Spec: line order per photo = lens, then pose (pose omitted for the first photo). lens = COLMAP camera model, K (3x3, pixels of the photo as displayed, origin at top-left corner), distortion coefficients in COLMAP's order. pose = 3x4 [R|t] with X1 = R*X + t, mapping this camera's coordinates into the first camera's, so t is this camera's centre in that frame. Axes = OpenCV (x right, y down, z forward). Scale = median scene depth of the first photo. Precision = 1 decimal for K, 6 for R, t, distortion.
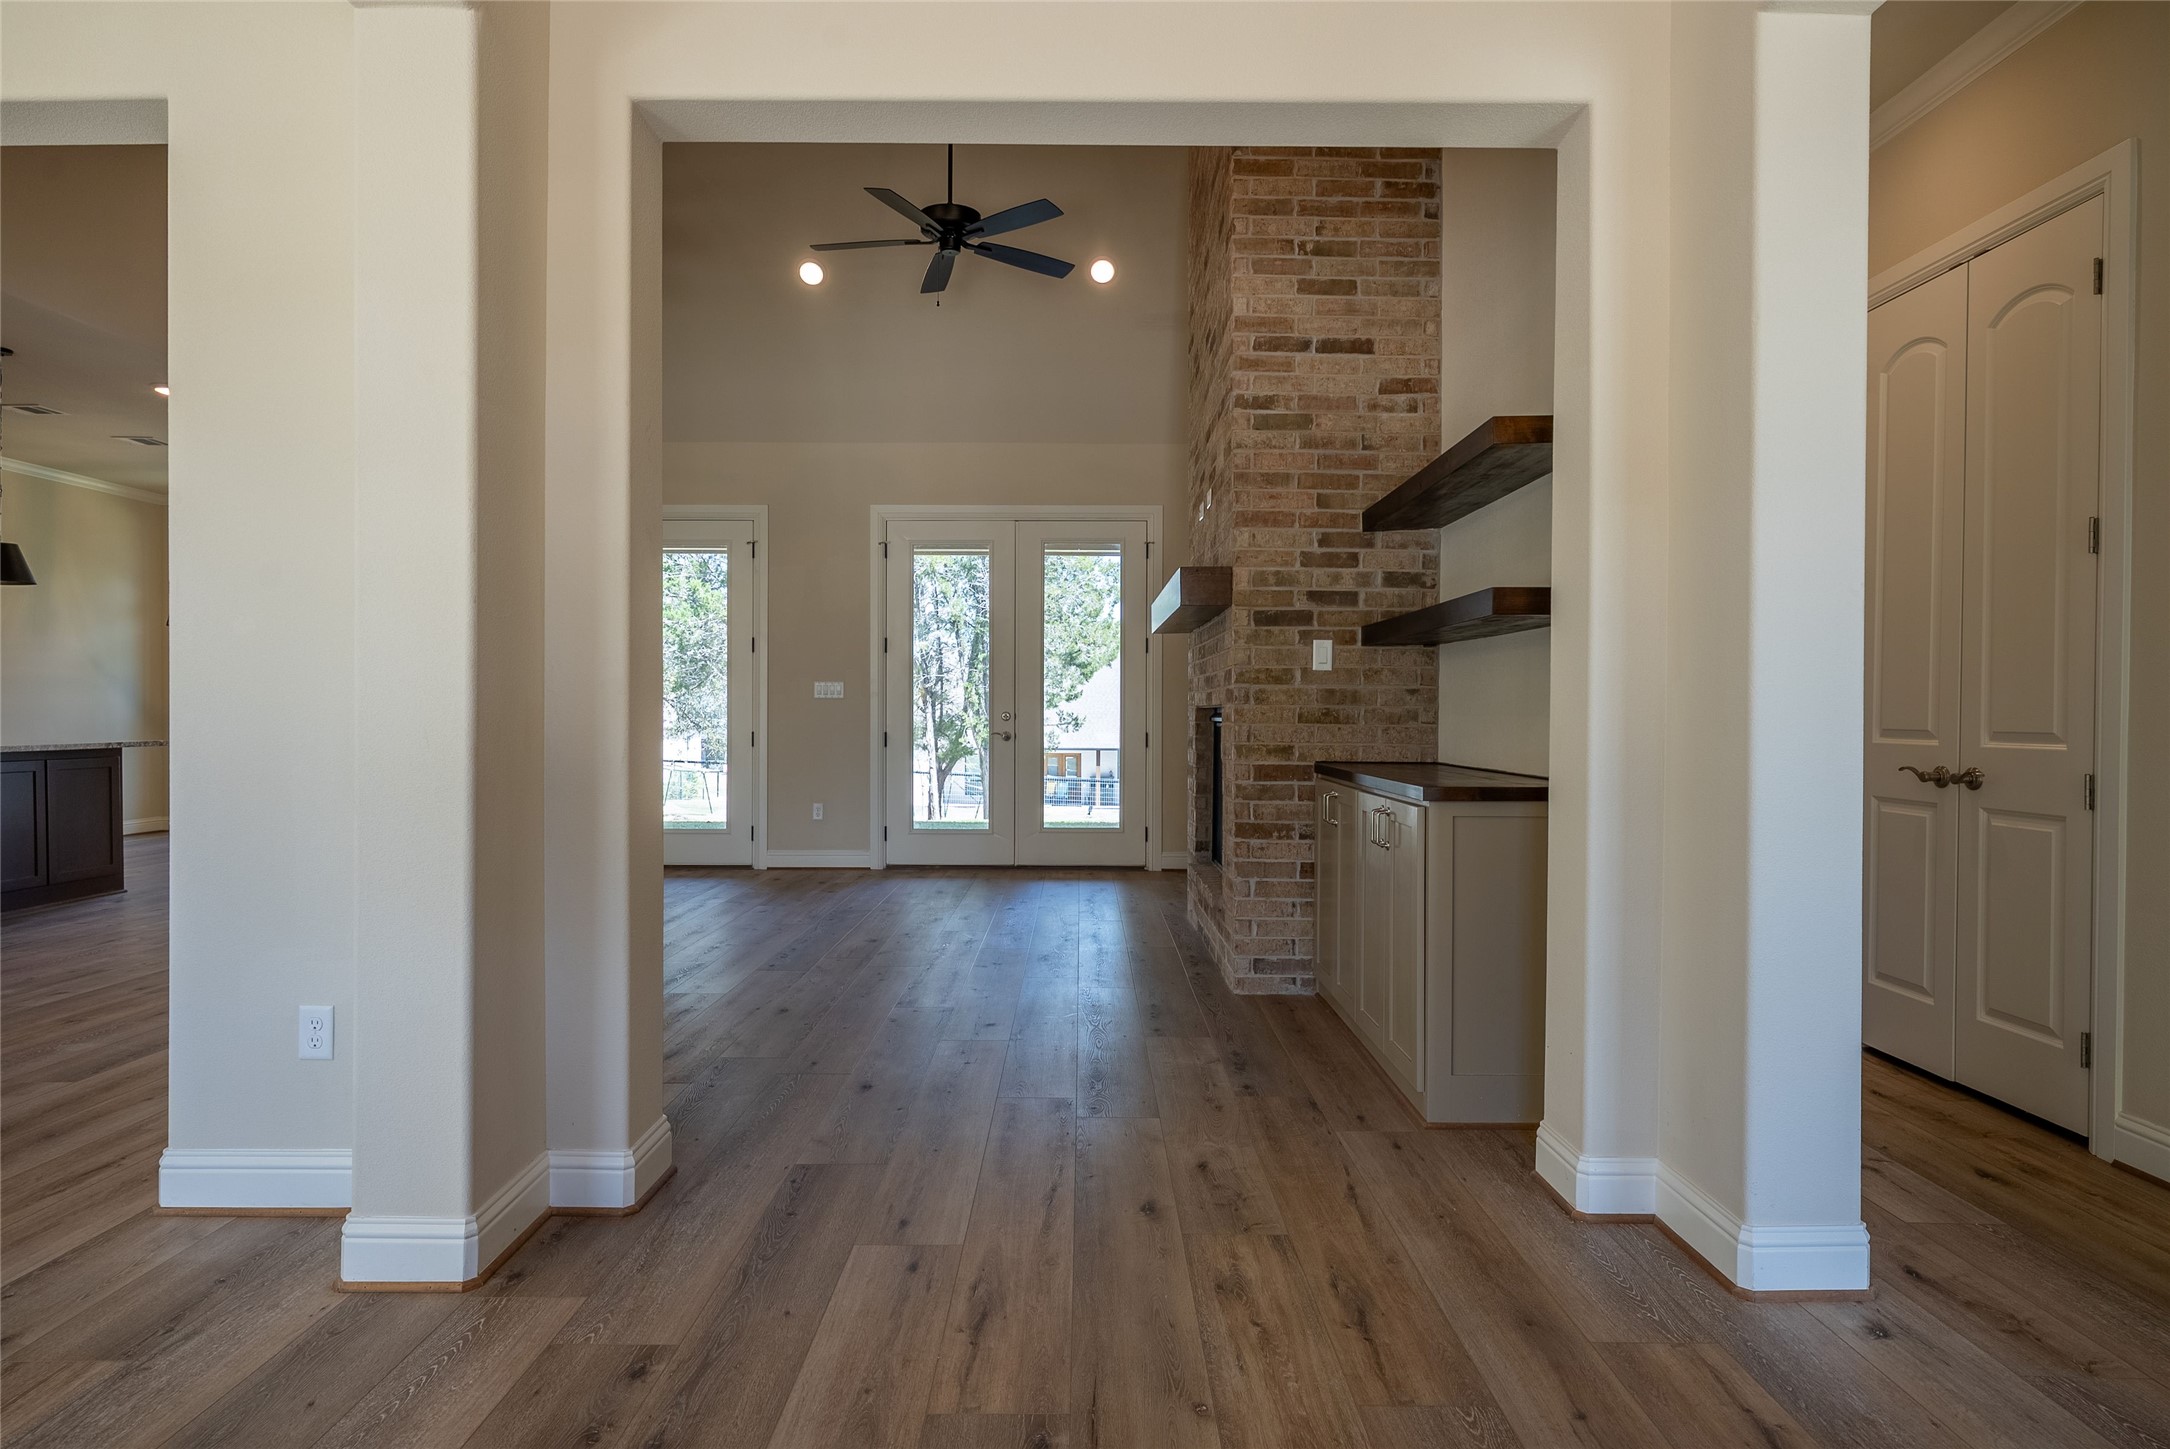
lens RADIAL K [[1201.3, 0, 1083.9], [0, 1201.3, 726.7], [0, 0, 1]] dist [0.007220, 0.000263]
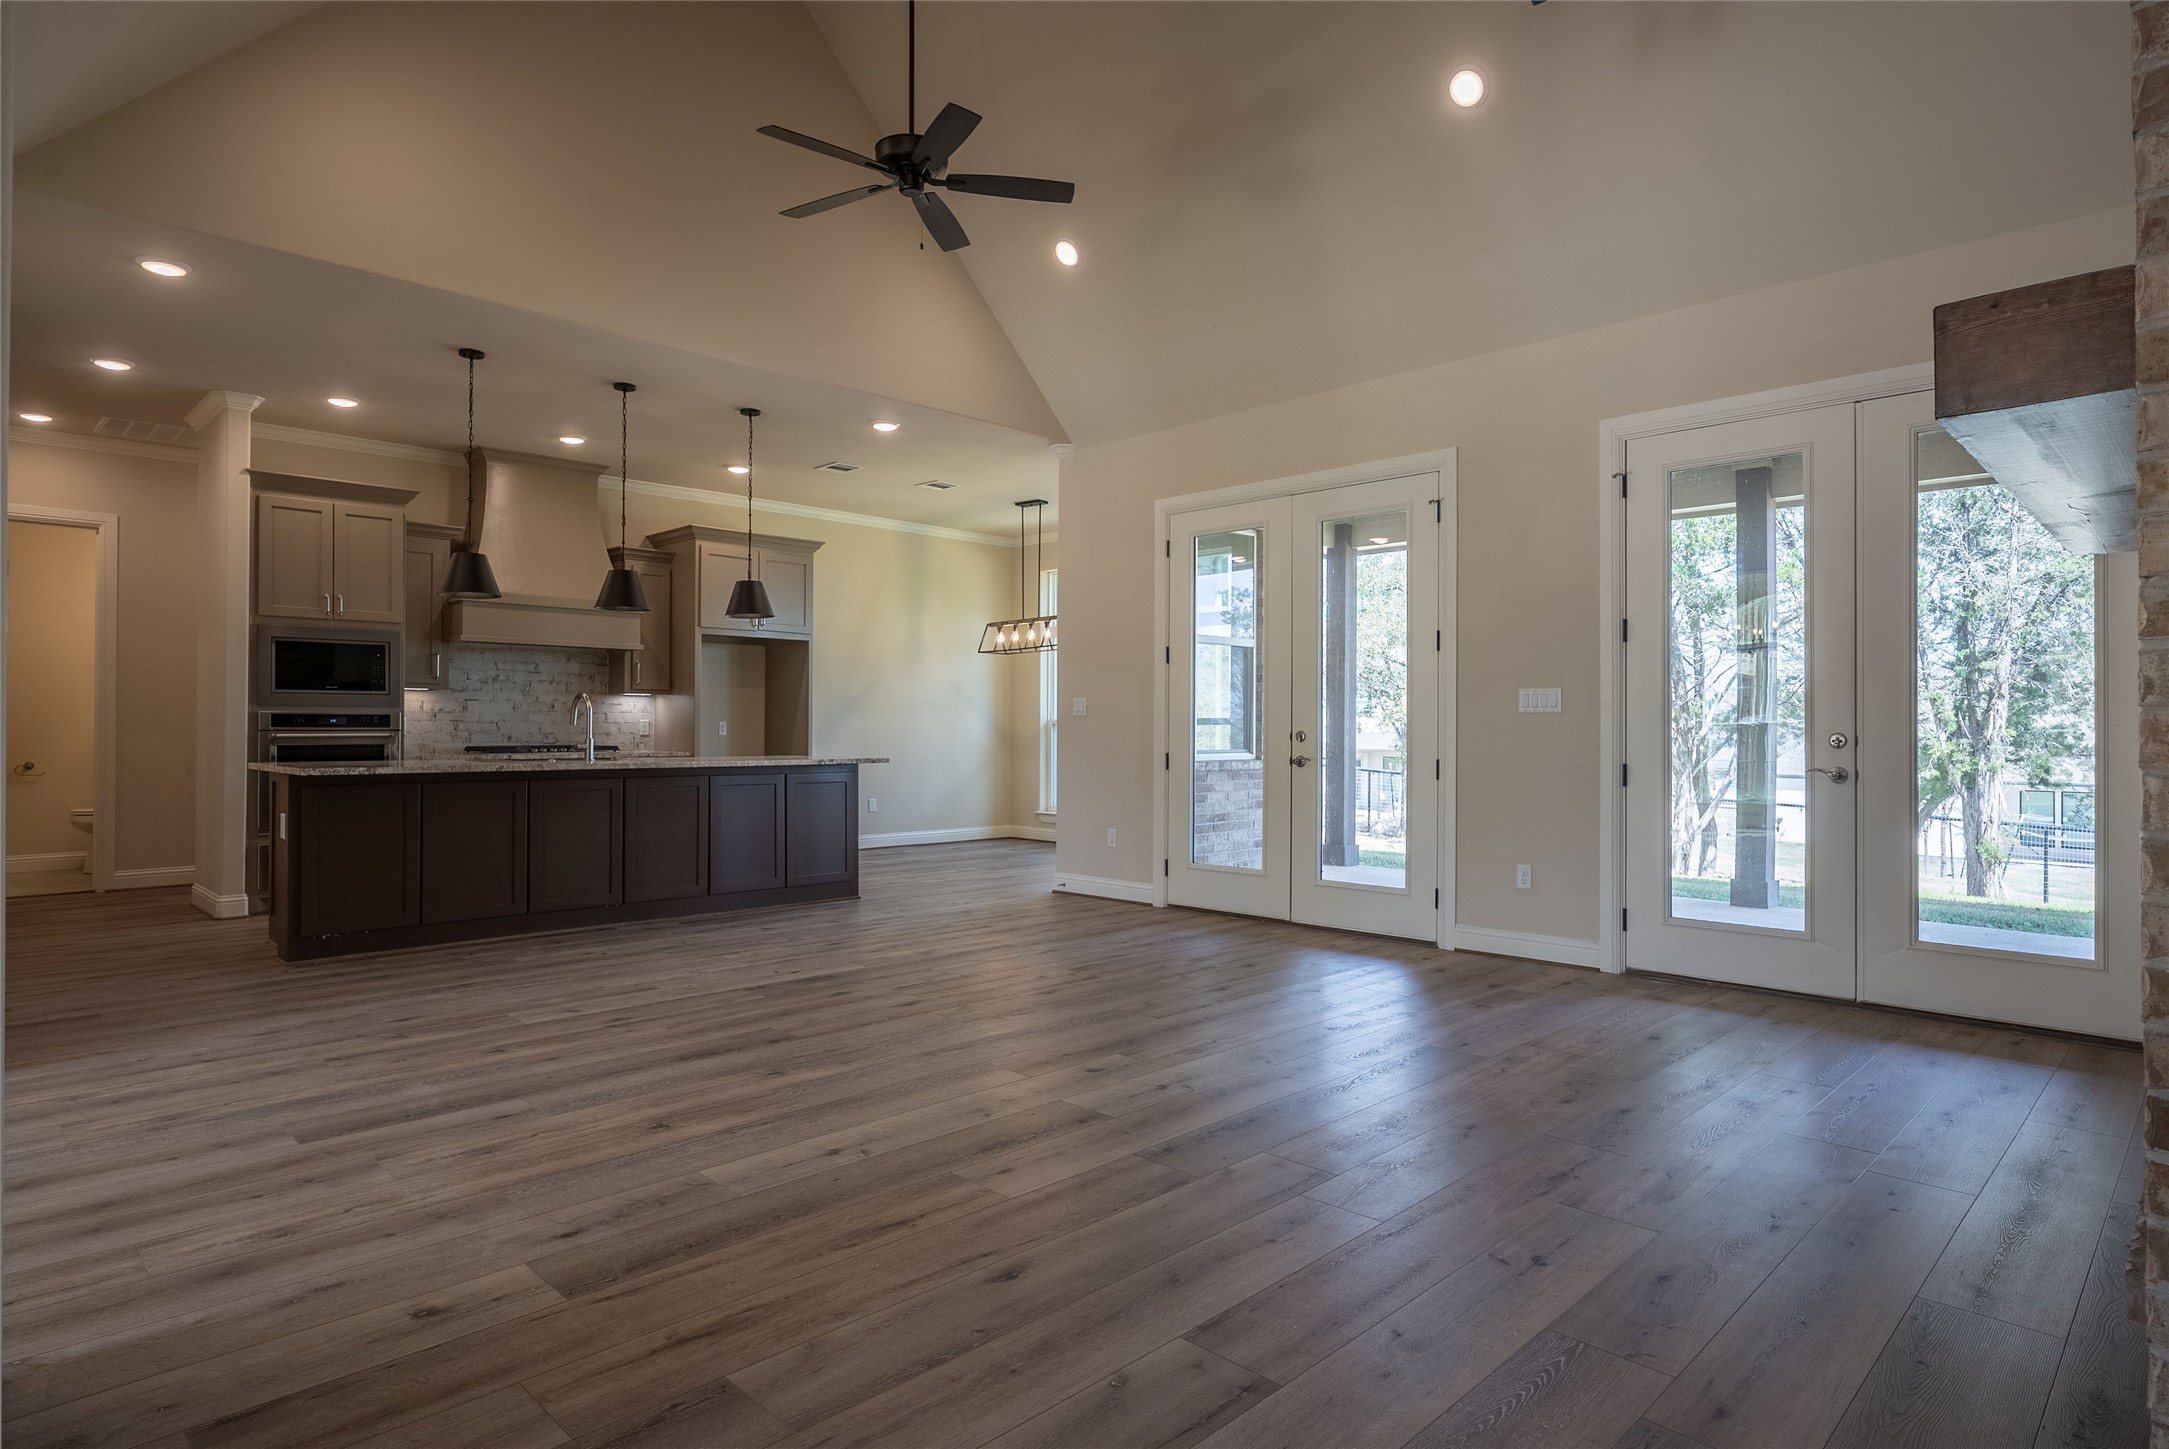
lens RADIAL K [[1200.8, 0, 1081.6], [0, 1200.8, 716.0], [0, 0, 1]] dist [0.007220, 0.000263]
pose [[0.713267, -0.007044, -0.700858, 0.082431], [-0.011815, 0.999687, -0.022072, -0.003302], [0.700793, 0.024024, 0.712960, 0.328617]]
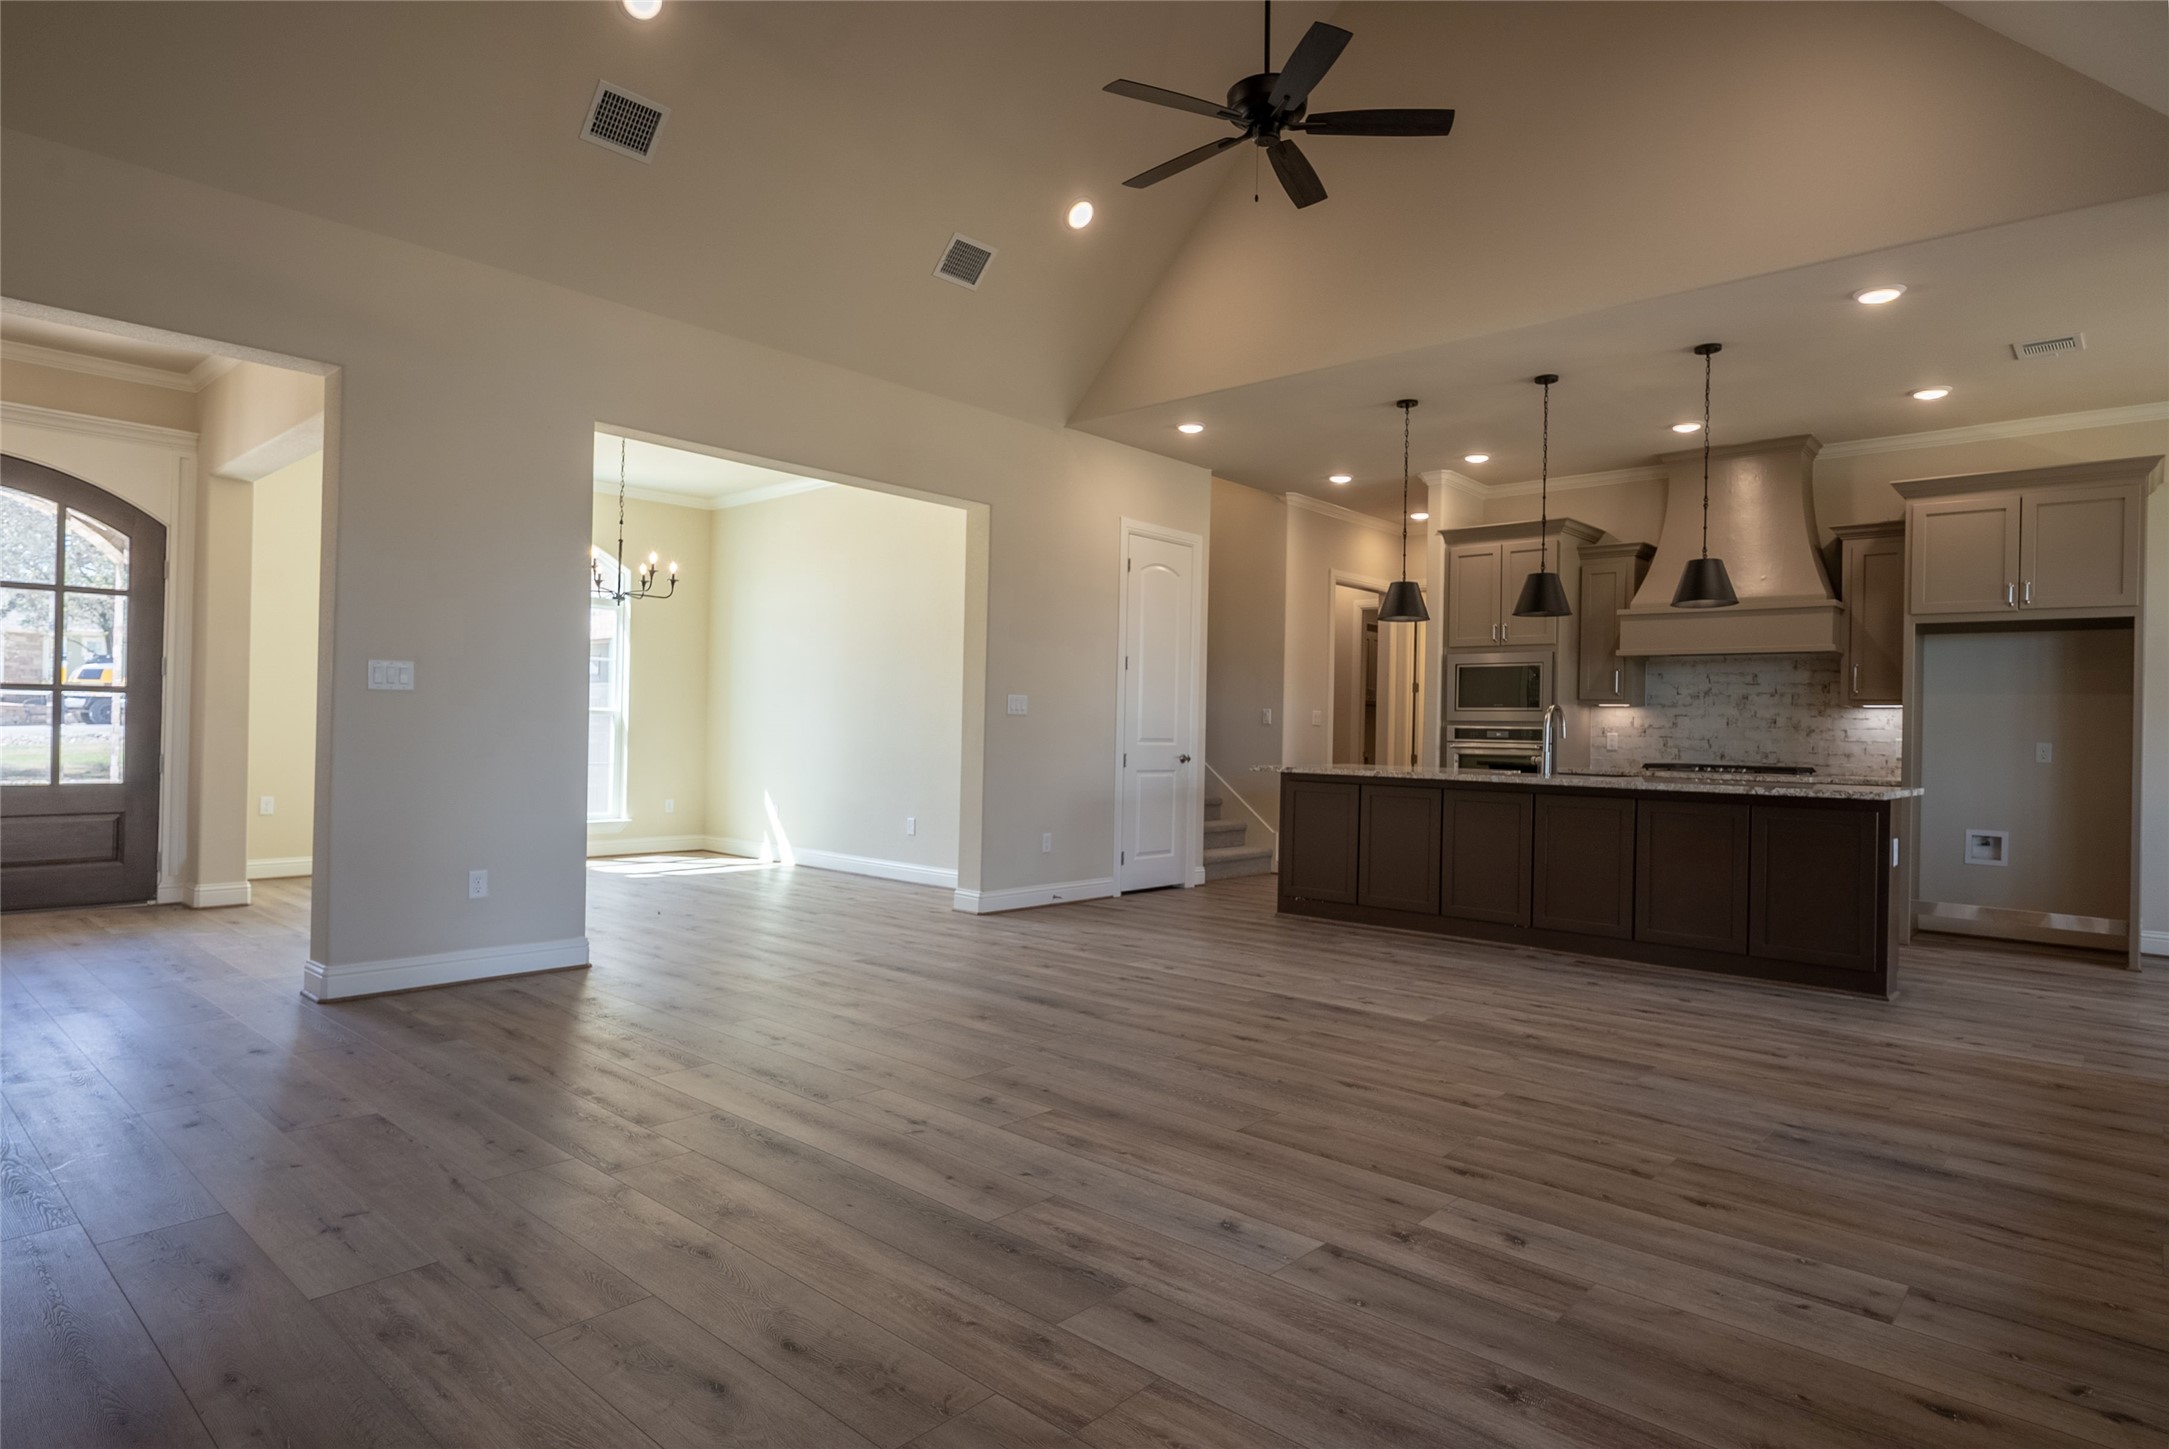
lens RADIAL K [[1200.8, 0, 1081.3], [0, 1200.8, 718.5], [0, 0, 1]] dist [0.007220, 0.000263]
pose [[-0.674710, -0.024267, -0.737684, 0.039912], [-0.034143, 0.999416, -0.001649, -0.016713], [0.737293, 0.024075, -0.675144, 1.290049]]
